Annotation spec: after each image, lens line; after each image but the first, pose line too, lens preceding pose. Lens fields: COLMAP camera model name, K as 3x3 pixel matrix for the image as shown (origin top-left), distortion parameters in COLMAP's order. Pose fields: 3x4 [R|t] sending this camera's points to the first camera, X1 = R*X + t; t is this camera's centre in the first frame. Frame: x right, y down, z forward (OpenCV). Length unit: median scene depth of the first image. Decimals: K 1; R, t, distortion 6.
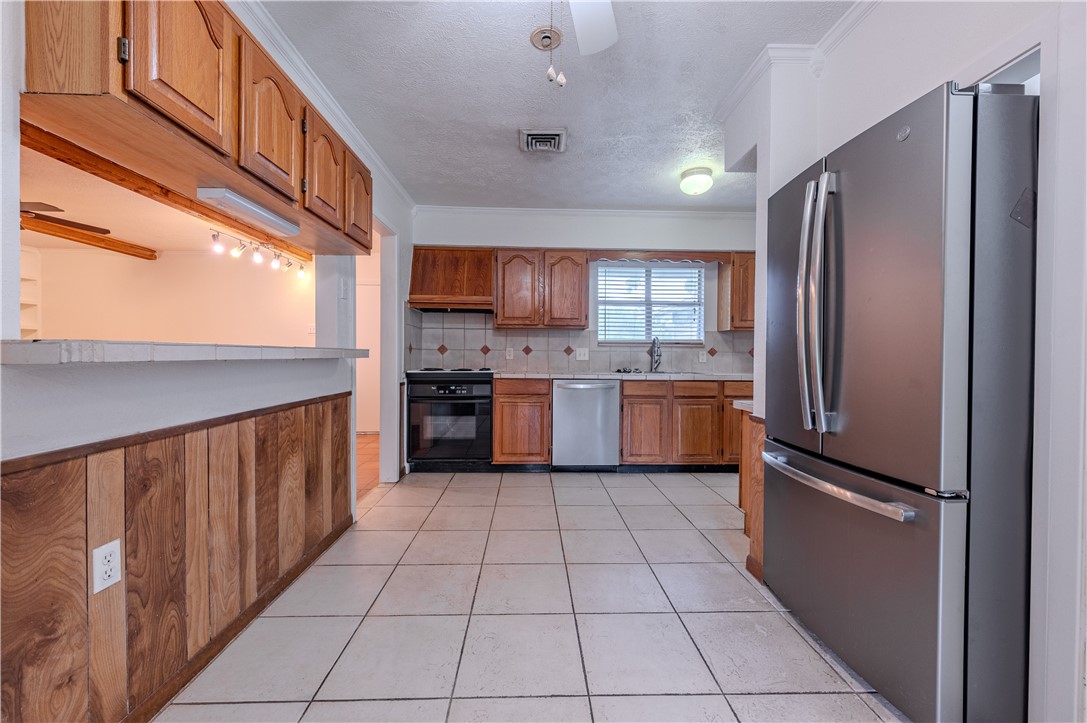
lens RADIAL K [[429.5, 0, 543.6], [0, 429.5, 359.4], [0, 0, 1]] dist [-0.002470, 0.000554]
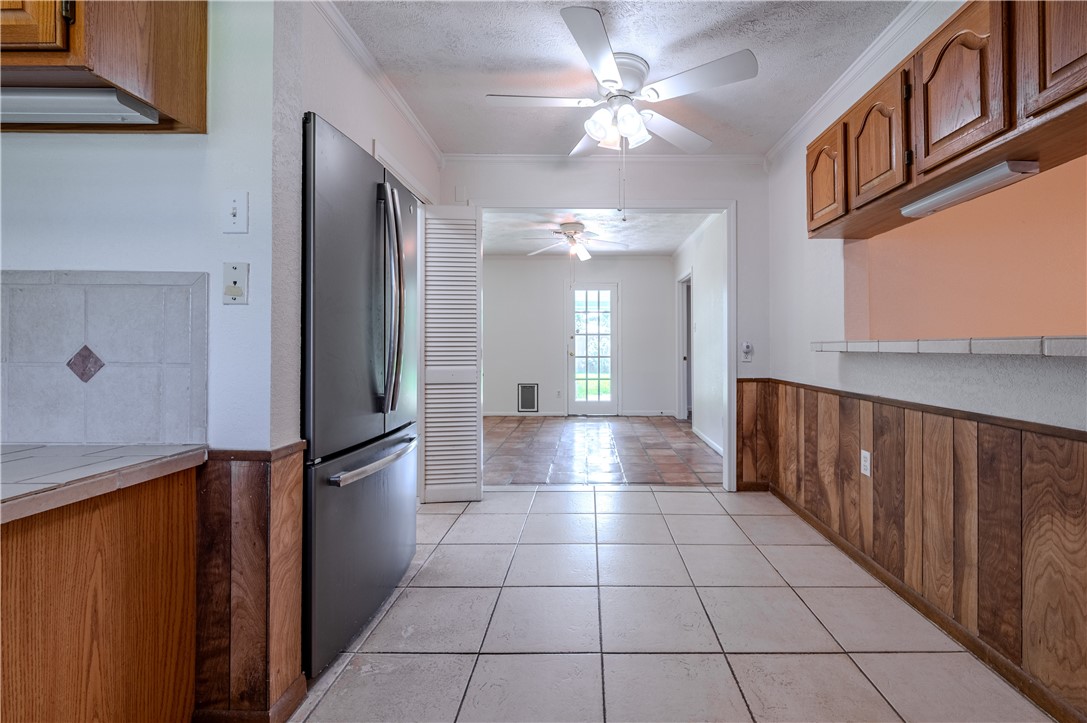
lens RADIAL K [[446.8, 0, 590.9], [0, 446.8, 342.7], [0, 0, 1]] dist [-0.002871, 0.000066]
pose [[-0.999577, -0.008145, 0.027929, 0.073847], [-0.008154, 0.999967, -0.000194, -0.016906], [-0.027927, -0.000422, -0.999610, 1.909406]]
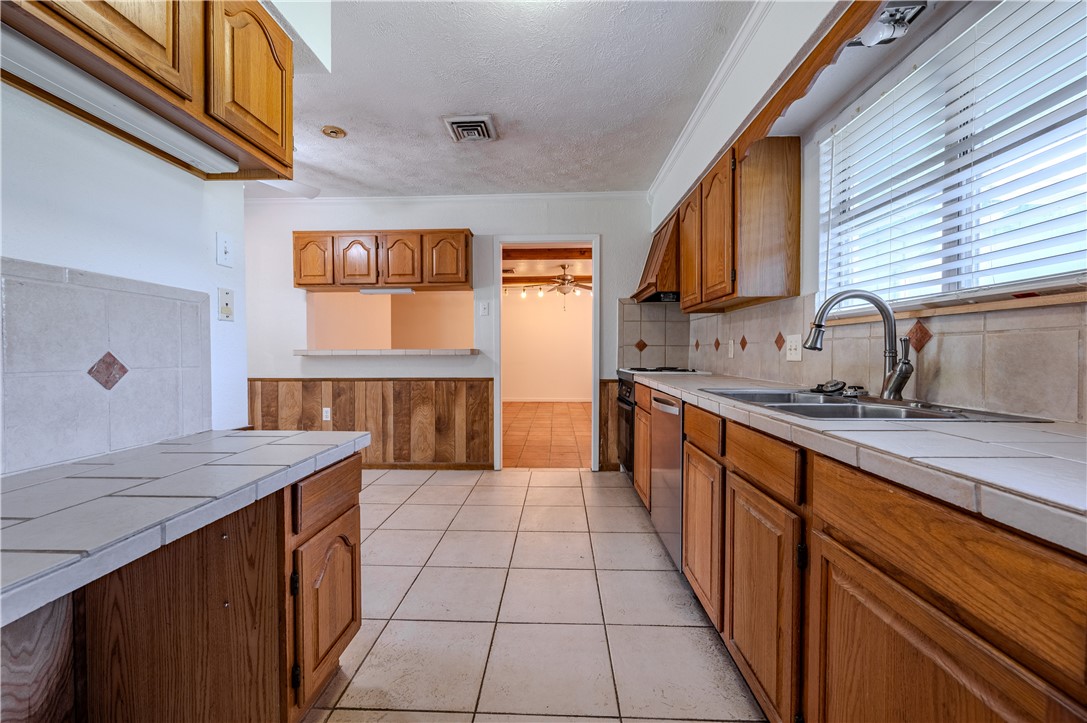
lens RADIAL K [[429.5, 0, 538.7], [0, 429.5, 358.4], [0, 0, 1]] dist [-0.002470, 0.000554]
pose [[-0.082959, 0.006474, -0.996532, 1.502114], [-0.006640, 0.999953, 0.007049, -0.005140], [0.996531, 0.007202, -0.082912, 1.945208]]
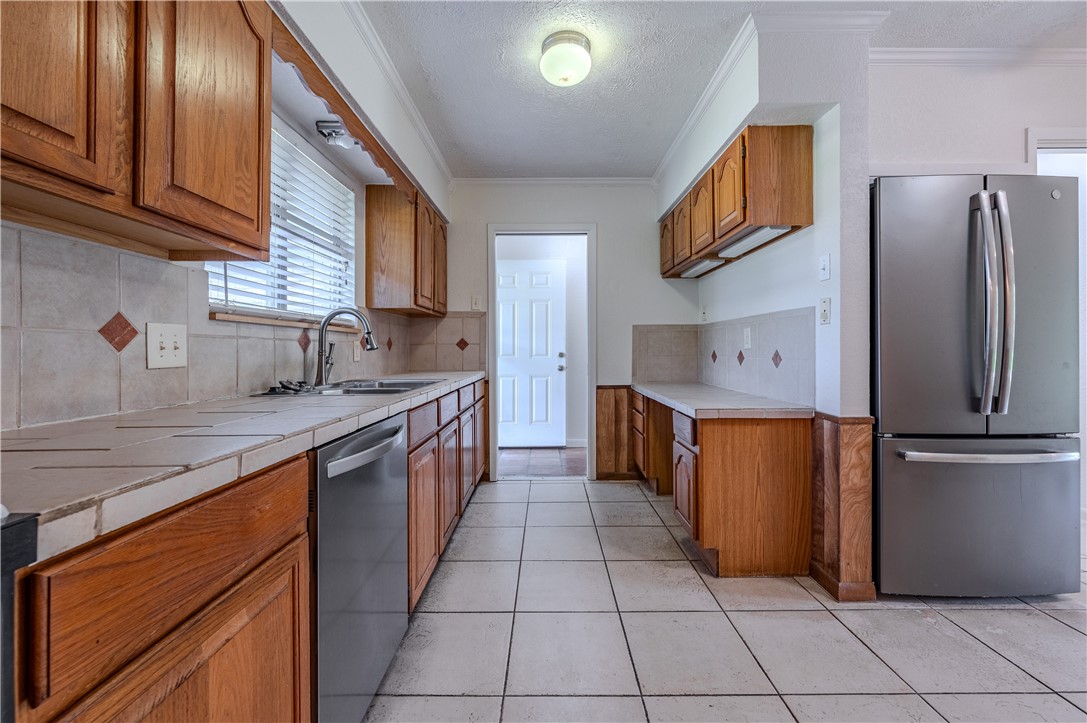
lens RADIAL K [[429.5, 0, 549.5], [0, 429.5, 347.7], [0, 0, 1]] dist [-0.002470, 0.000554]
pose [[0.032885, -0.000477, 0.999459, -0.474752], [0.011692, 0.999932, 0.000092, -0.020433], [-0.999391, 0.011683, 0.032889, 1.894428]]
